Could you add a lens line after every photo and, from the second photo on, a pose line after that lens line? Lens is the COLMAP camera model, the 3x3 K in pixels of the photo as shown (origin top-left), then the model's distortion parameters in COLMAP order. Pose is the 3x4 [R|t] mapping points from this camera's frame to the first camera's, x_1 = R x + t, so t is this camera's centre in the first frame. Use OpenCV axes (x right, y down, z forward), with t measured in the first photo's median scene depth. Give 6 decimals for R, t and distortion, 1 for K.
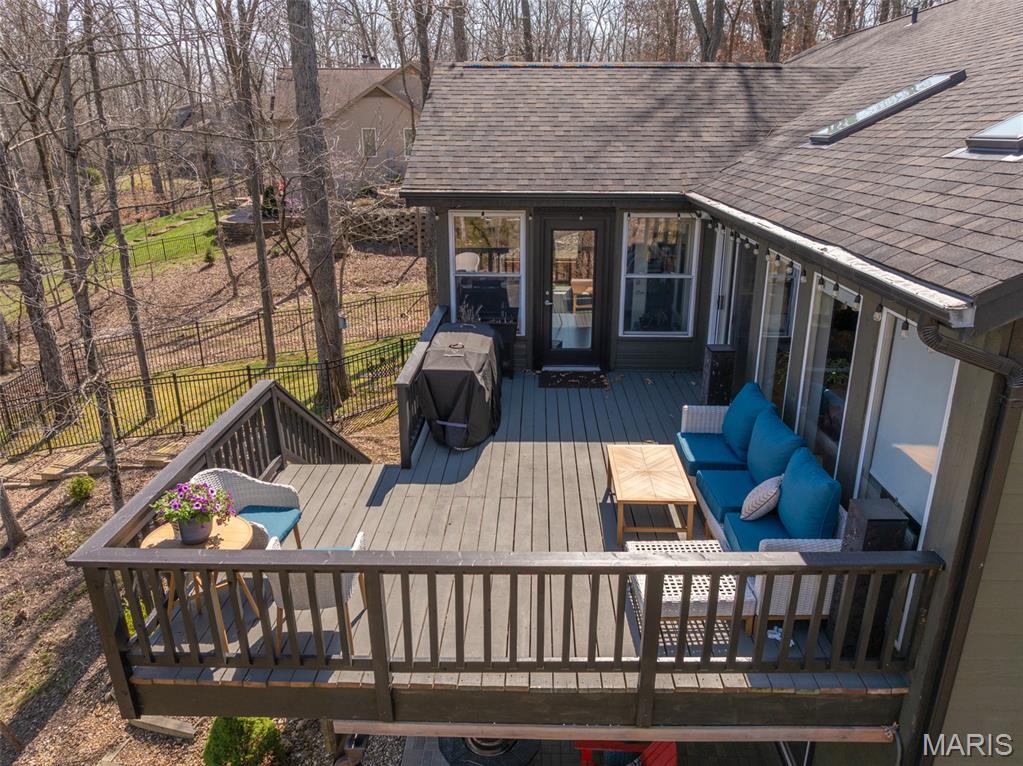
lens RADIAL K [[719.6, 0, 513.1], [0, 719.6, 376.2], [0, 0, 1]] dist [-0.034375, 0.001934]
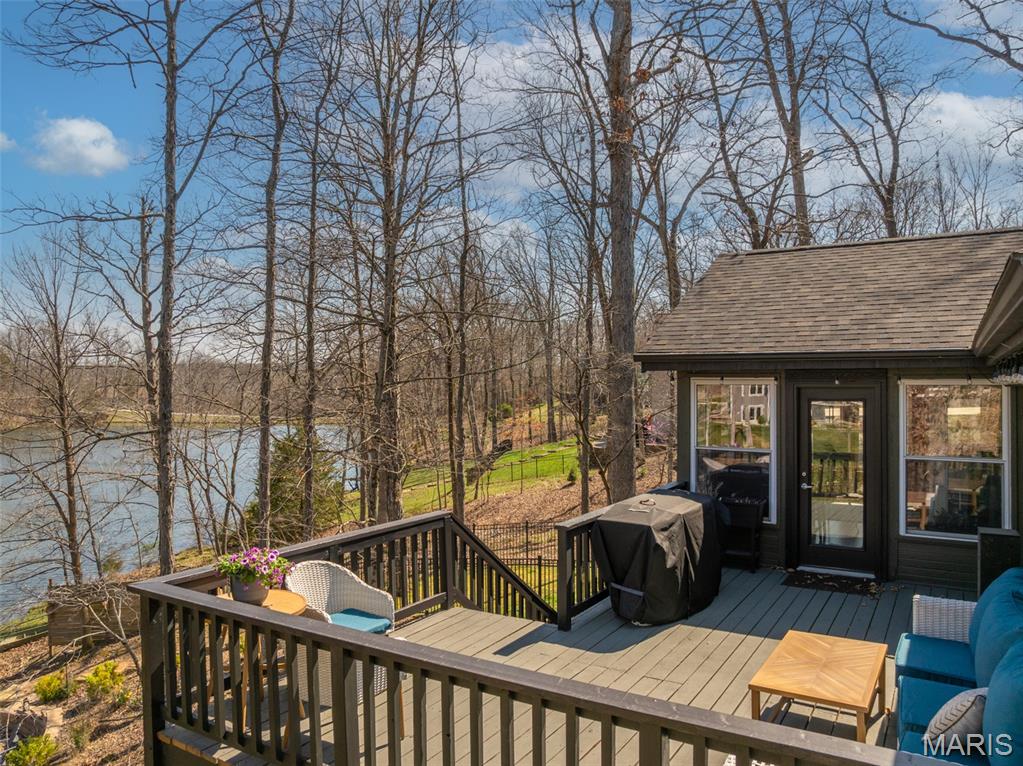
lens RADIAL K [[719.6, 0, 513.1], [0, 719.6, 376.2], [0, 0, 1]] dist [-0.034375, 0.001934]
pose [[0.866279, -0.004080, -0.499544, 0.177273], [-0.161324, 0.944106, -0.287469, 0.074060], [0.472795, 0.329617, 0.817201, 0.121602]]
